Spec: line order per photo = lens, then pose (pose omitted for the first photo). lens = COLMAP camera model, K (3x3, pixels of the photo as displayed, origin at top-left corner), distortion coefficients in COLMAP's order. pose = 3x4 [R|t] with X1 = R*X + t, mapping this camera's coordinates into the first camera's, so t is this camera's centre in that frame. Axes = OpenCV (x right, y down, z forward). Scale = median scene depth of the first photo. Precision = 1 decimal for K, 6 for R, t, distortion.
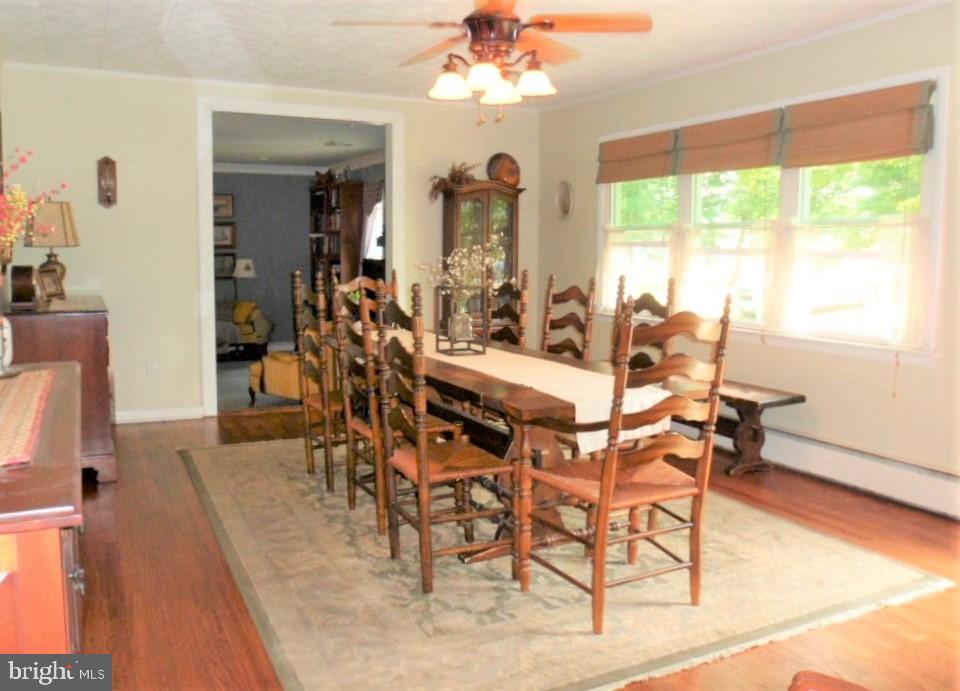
lens RADIAL K [[794.8, 0, 480.0], [0, 794.8, 345.5], [0, 0, 1]] dist [-0.169467, 0.002228]
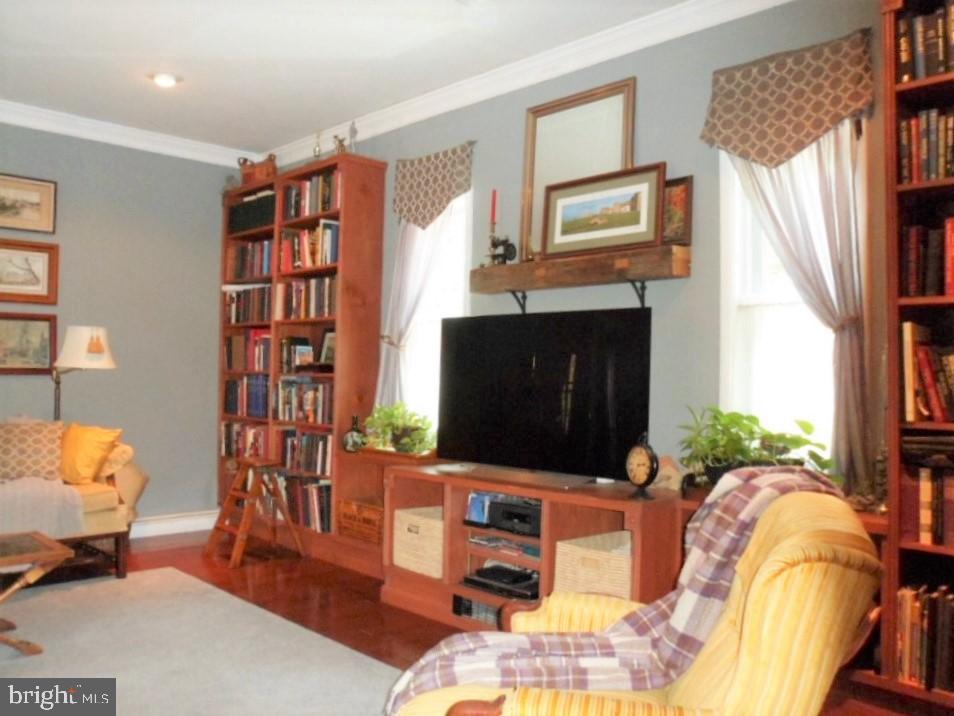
lens RADIAL K [[798.5, 0, 477.0], [0, 798.5, 358.0], [0, 0, 1]] dist [-0.099691, 0.072042]
pose [[0.956676, 0.008009, 0.291043, -0.223631], [0.030111, 0.991540, -0.126262, -0.034000], [-0.289592, 0.129555, 0.948342, 0.540270]]
